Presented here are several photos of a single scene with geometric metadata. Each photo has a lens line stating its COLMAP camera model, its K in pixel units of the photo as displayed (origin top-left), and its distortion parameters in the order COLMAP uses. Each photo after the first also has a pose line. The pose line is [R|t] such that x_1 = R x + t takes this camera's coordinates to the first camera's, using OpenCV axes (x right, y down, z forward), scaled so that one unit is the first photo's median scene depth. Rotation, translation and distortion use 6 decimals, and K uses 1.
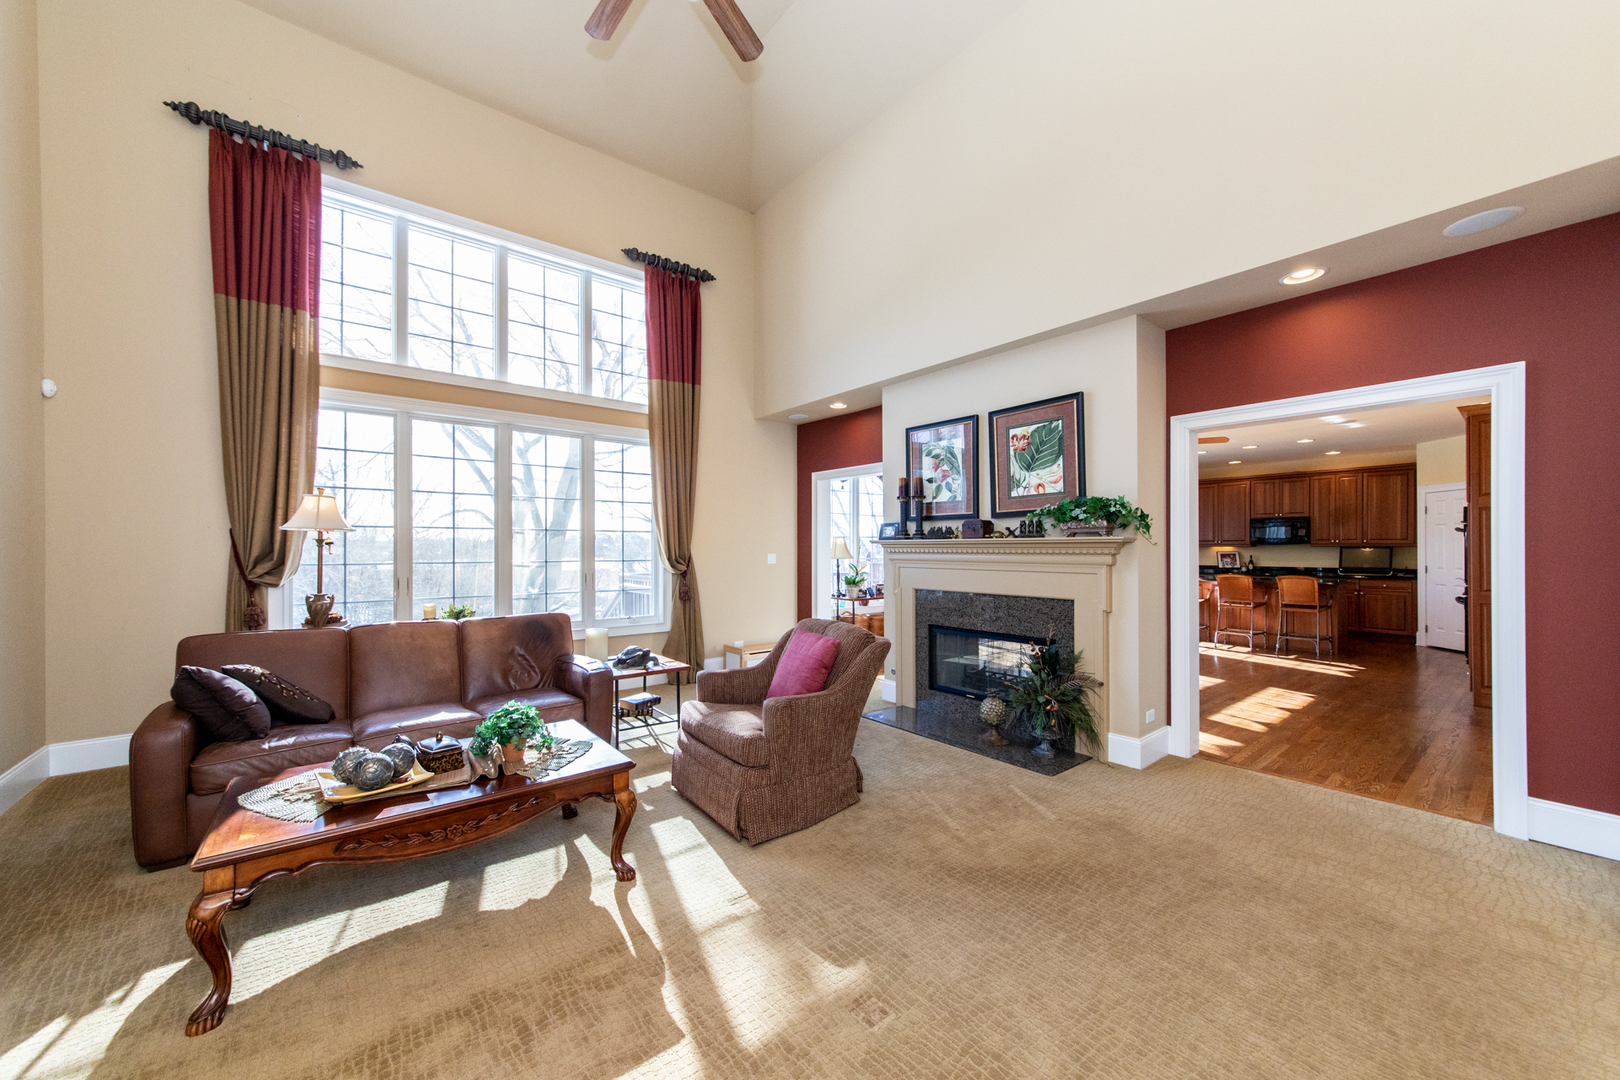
lens RADIAL K [[582.5, 0, 797.5], [0, 582.5, 543.6], [0, 0, 1]] dist [-0.001136, -0.000032]
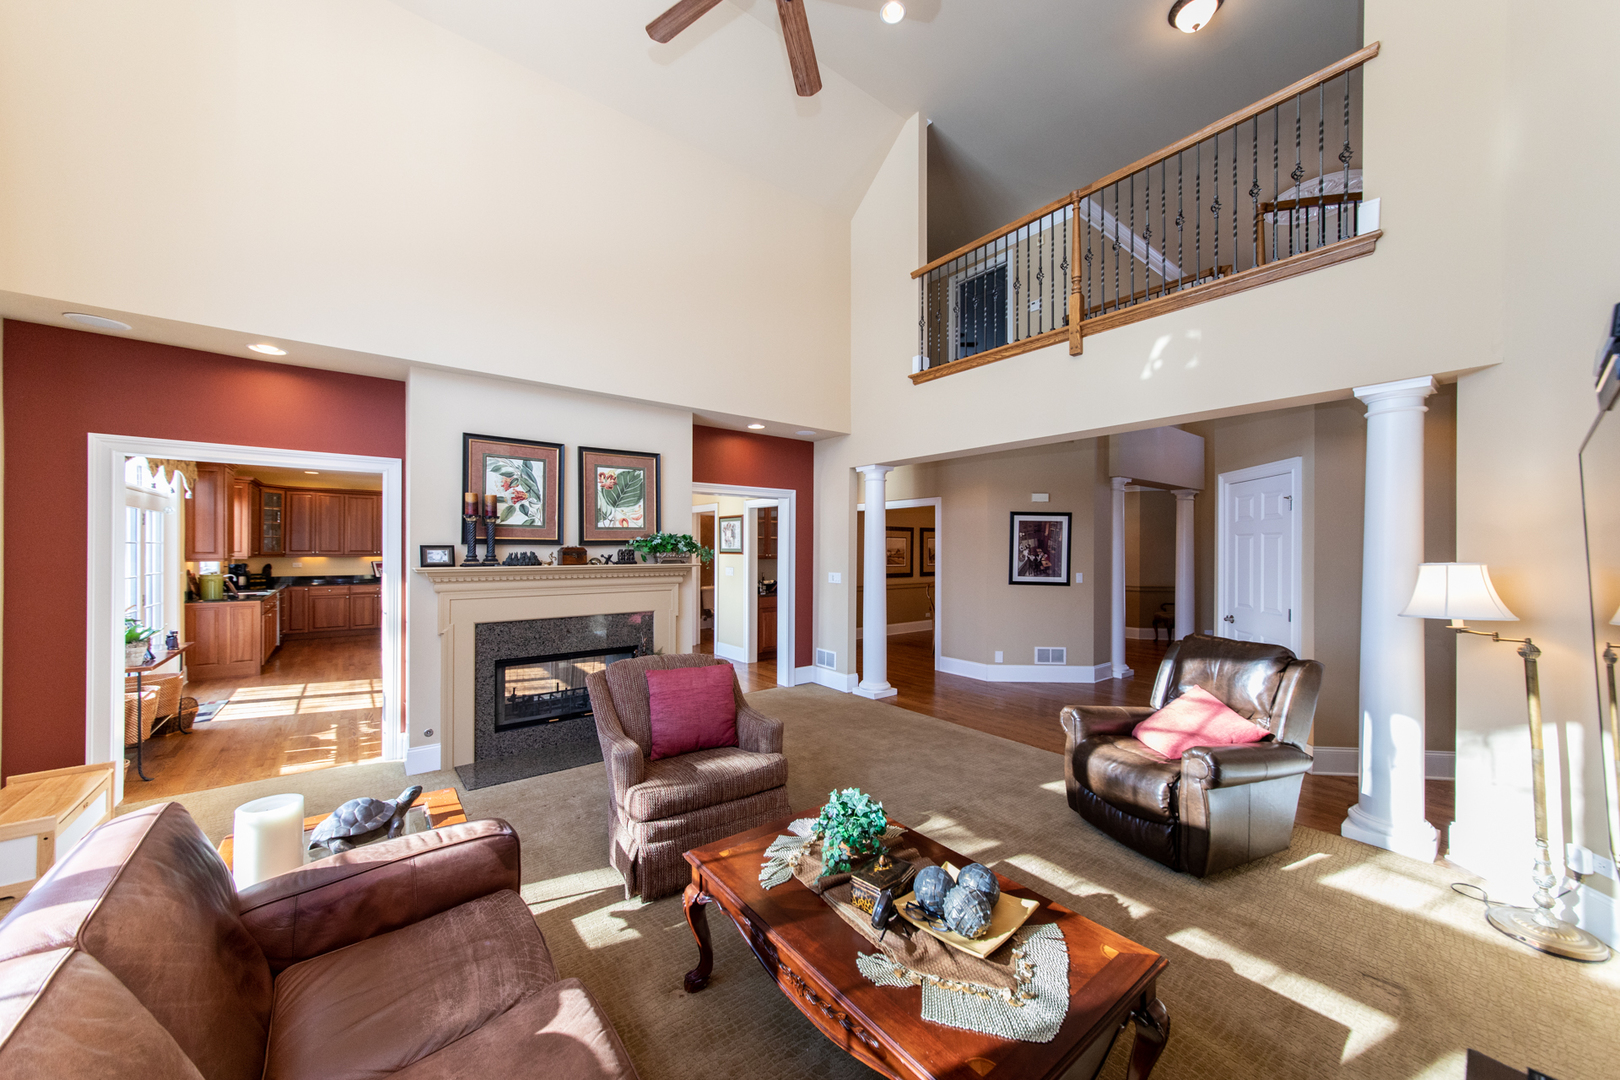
lens RADIAL K [[582.5, 0, 797.5], [0, 582.5, 543.6], [0, 0, 1]] dist [-0.001136, -0.000032]
pose [[0.014446, 0.008180, 0.999862, -0.682454], [-0.009972, 0.999918, -0.008037, -0.039465], [-0.999846, -0.009855, 0.014526, 0.542653]]
